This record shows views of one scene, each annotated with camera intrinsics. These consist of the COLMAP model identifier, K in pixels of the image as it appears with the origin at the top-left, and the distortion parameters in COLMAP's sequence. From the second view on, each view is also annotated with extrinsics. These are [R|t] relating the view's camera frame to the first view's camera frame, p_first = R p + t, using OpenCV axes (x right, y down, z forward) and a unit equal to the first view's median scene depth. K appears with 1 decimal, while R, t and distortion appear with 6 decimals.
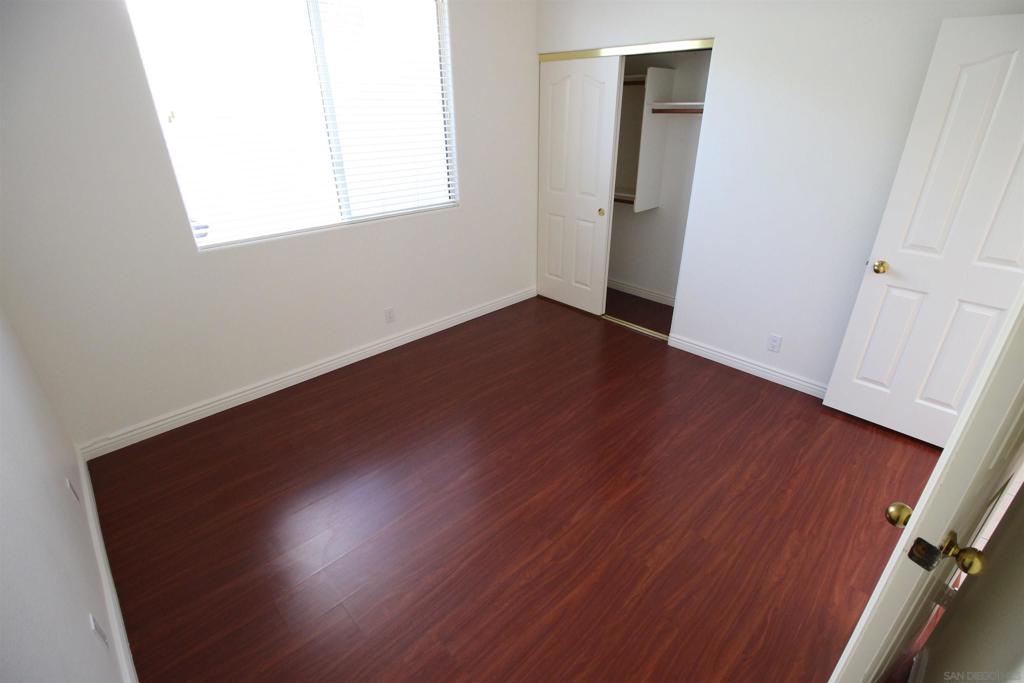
lens RADIAL K [[473.0, 0, 520.1], [0, 473.0, 342.9], [0, 0, 1]] dist [-0.000754, -0.011891]
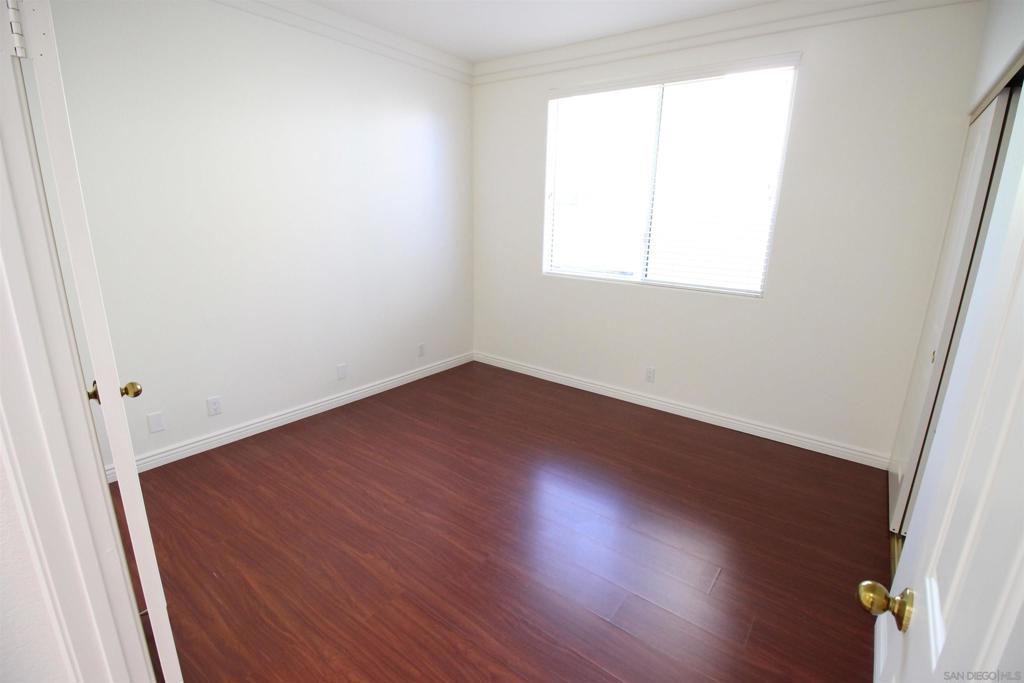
lens RADIAL K [[473.0, 0, 519.6], [0, 473.0, 339.2], [0, 0, 1]] dist [-0.000754, -0.011891]
pose [[0.146364, 0.265726, -0.952873, 1.169711], [-0.462402, 0.869914, 0.171565, -0.302515], [0.874507, 0.415499, 0.250196, 0.778368]]
